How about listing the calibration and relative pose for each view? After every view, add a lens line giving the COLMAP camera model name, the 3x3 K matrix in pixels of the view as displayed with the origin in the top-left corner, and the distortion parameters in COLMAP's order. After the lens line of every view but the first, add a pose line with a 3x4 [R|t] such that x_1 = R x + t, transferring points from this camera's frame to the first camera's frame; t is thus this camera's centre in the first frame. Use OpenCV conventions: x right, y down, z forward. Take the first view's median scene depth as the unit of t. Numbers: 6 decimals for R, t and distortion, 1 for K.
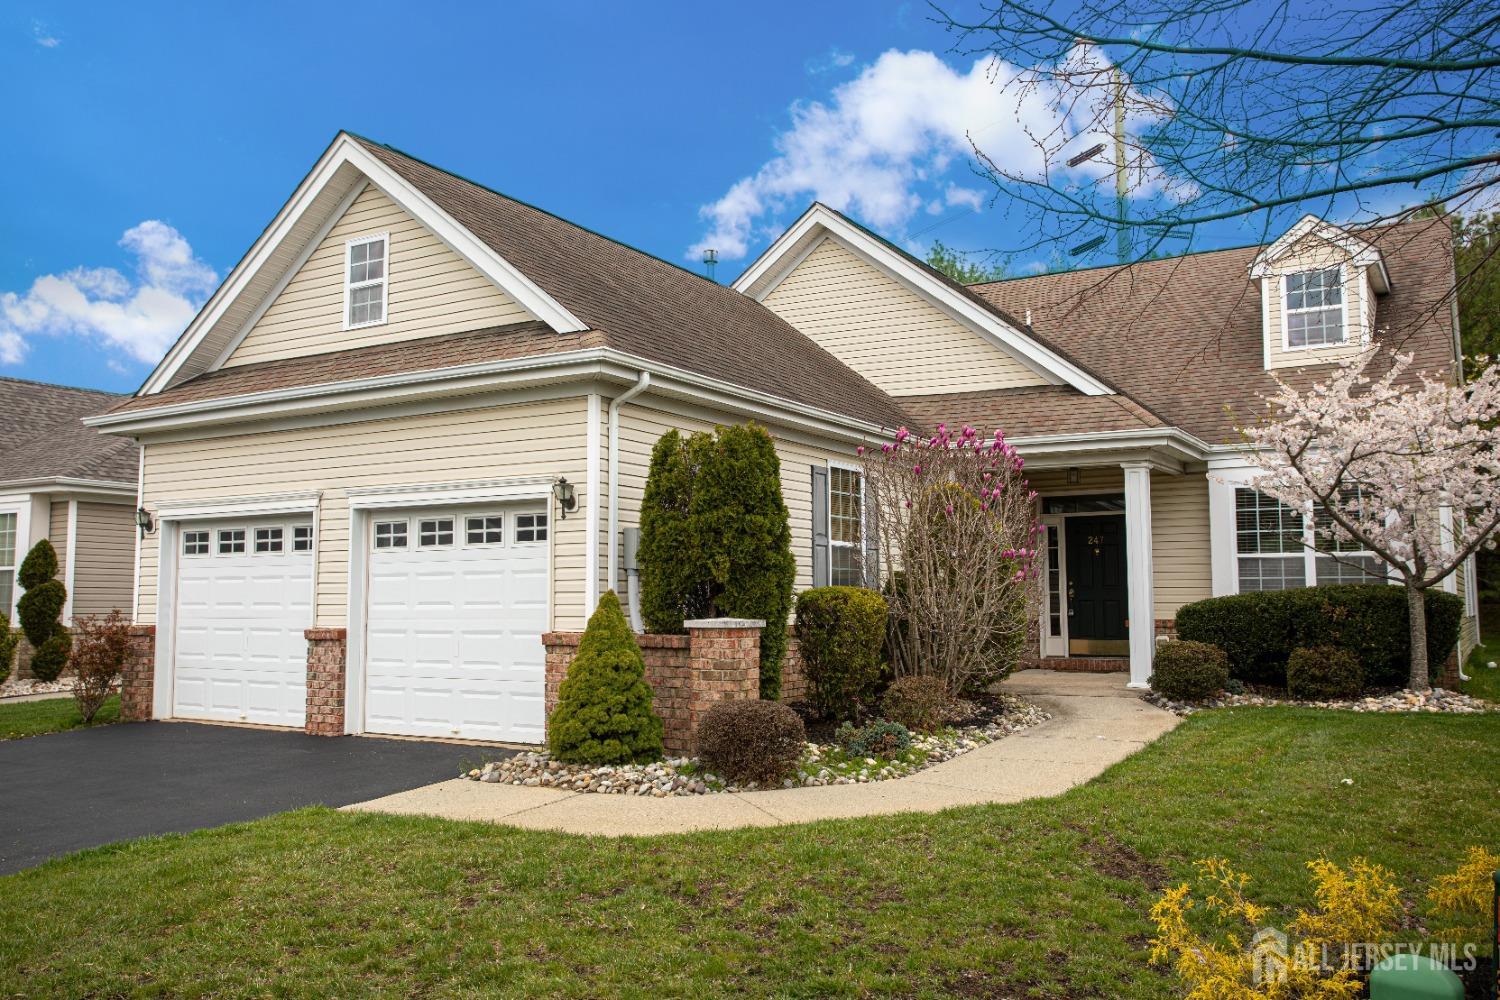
lens RADIAL K [[1259.5, 0, 750.0], [0, 1259.5, 500.0], [0, 0, 1]] dist [0.001258, 0.009717]
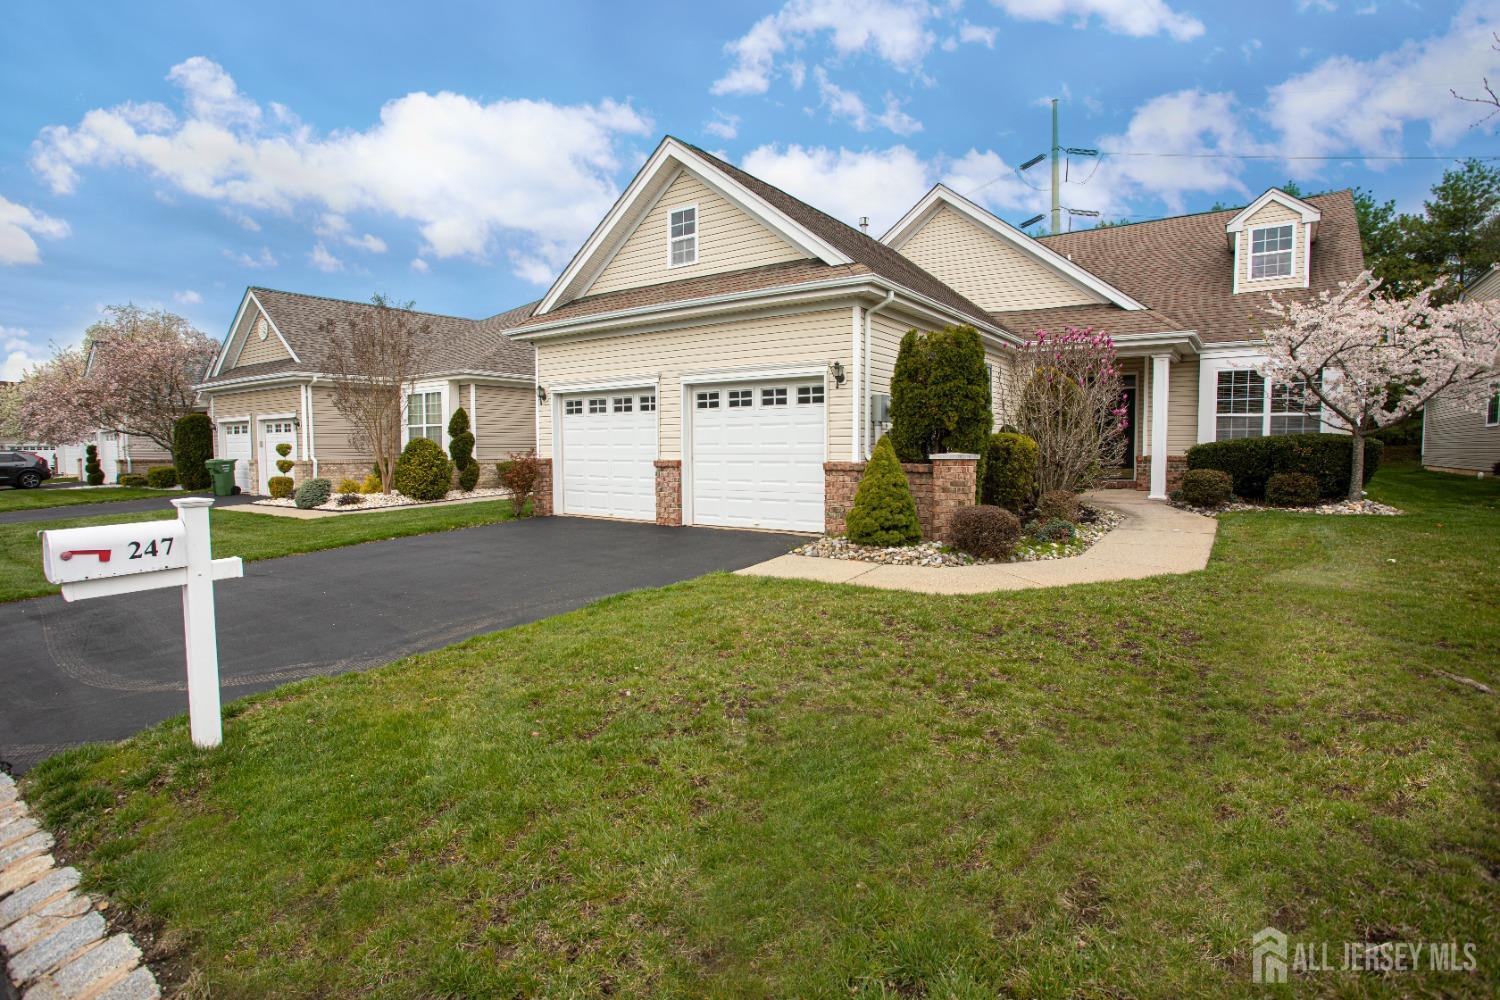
lens RADIAL K [[751.0, 0, 750.0], [0, 751.0, 500.0], [0, 0, 1]] dist [-0.070468, 0.039709]
pose [[0.997545, 0.004597, -0.069874, -0.159552], [0.006095, 0.988356, 0.152038, 0.007921], [0.069759, -0.152091, 0.985902, 0.057929]]
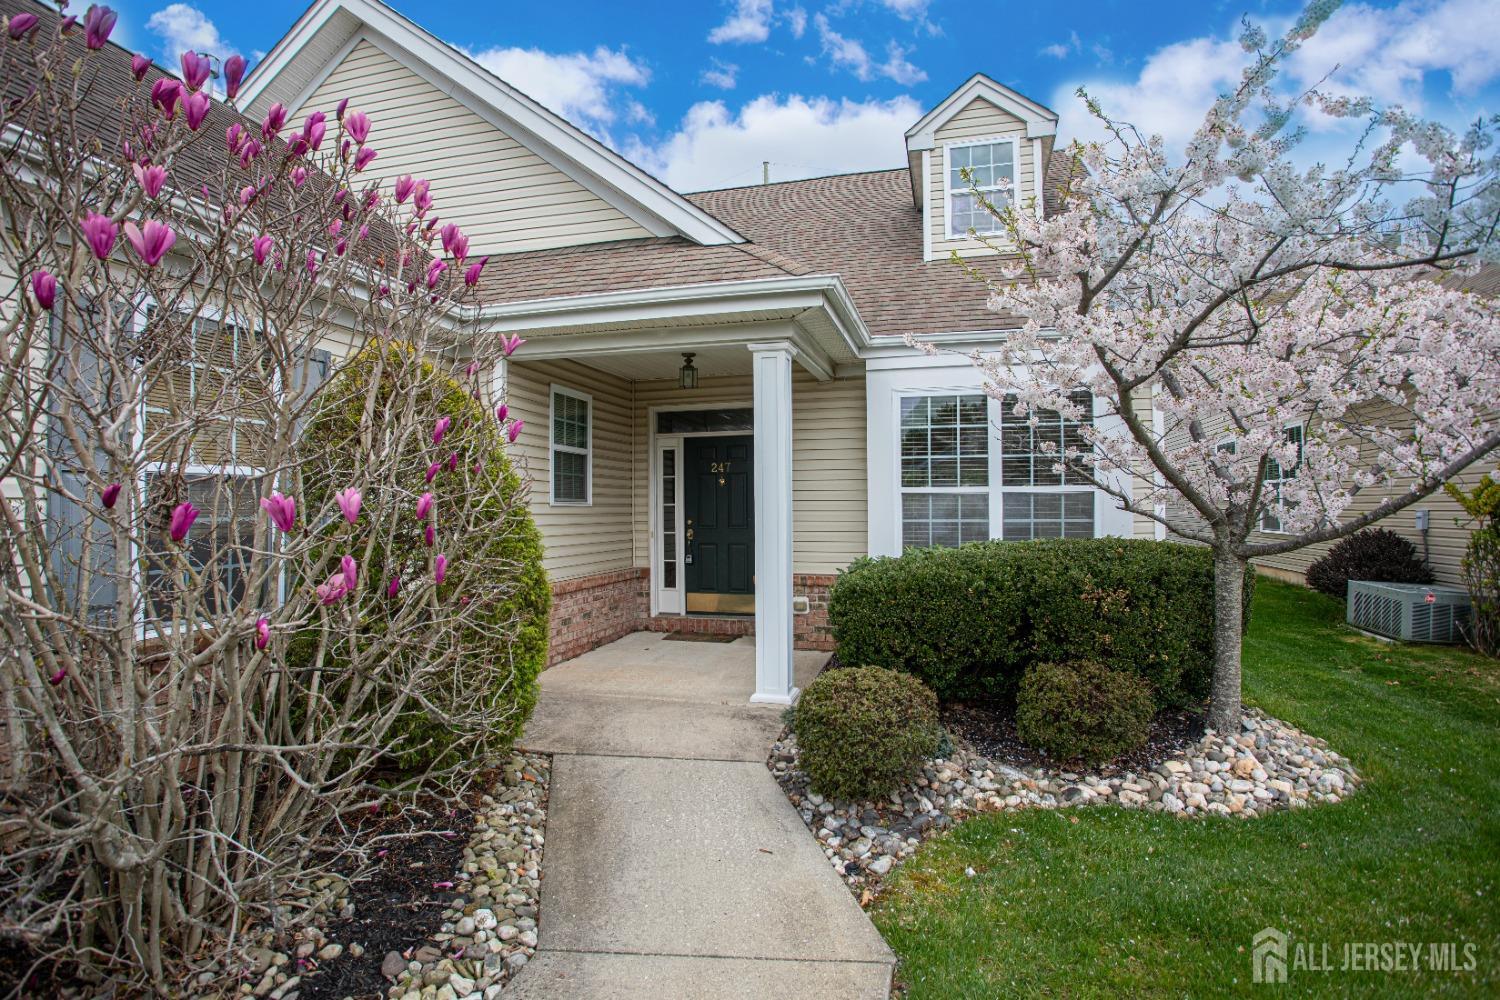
lens RADIAL K [[759.4, 0, 741.2], [0, 759.4, 499.4], [0, 0, 1]] dist [-0.068198, 0.028279]
pose [[0.966639, -0.001743, 0.256136, 0.232877], [-0.017178, 0.997284, 0.071614, 0.024869], [-0.255565, -0.073625, 0.963984, 0.757365]]
